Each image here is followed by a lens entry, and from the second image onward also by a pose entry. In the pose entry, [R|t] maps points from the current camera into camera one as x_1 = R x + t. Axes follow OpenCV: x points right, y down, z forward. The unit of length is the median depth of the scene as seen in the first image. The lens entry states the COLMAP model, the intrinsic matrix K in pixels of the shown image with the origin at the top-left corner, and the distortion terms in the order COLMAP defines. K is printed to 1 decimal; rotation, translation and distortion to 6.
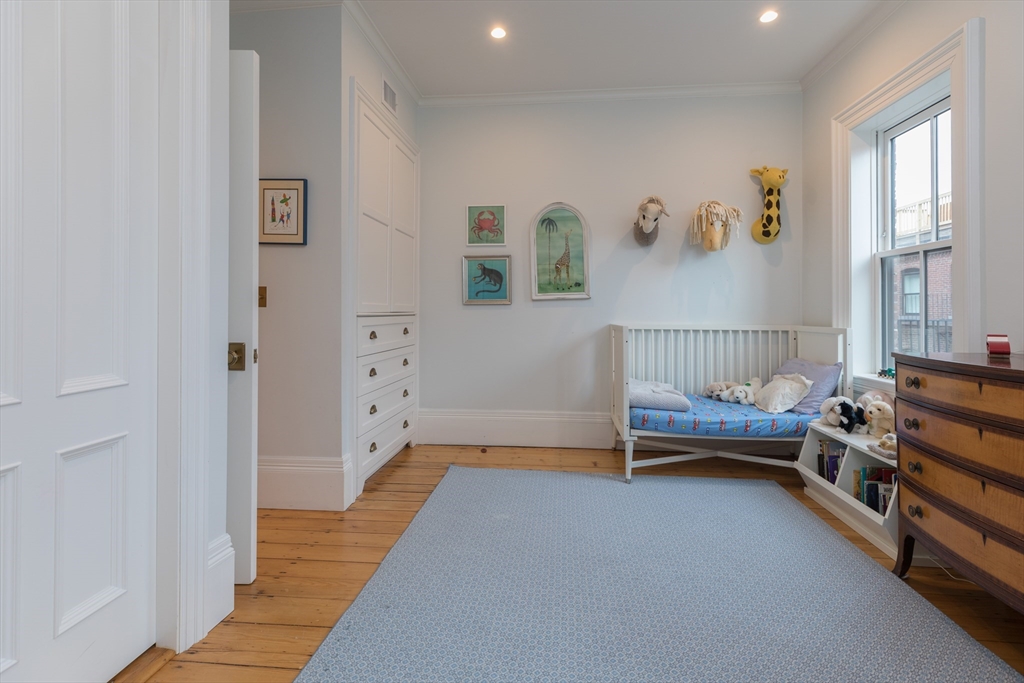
lens RADIAL K [[472.6, 0, 510.7], [0, 472.6, 310.6], [0, 0, 1]] dist [0.002253, 0.000146]
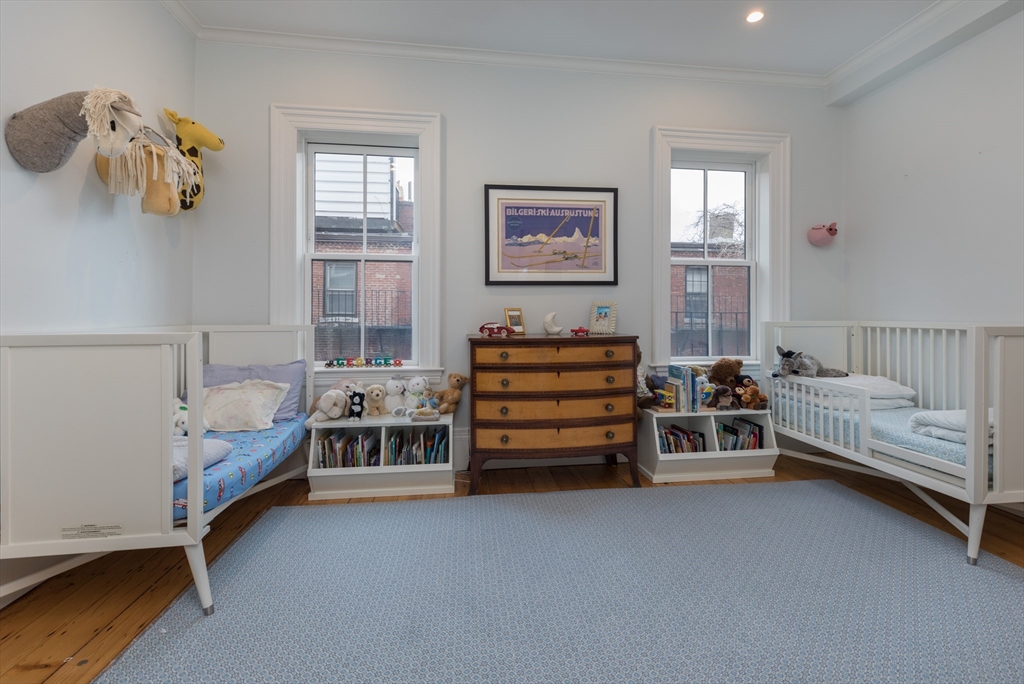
lens RADIAL K [[472.6, 0, 510.7], [0, 472.6, 311.1], [0, 0, 1]] dist [0.002253, 0.000146]
pose [[-0.238046, -0.003013, 0.971249, -0.412643], [-0.004388, 0.999988, 0.002027, 0.003352], [-0.971244, -0.003779, -0.238056, 0.874421]]
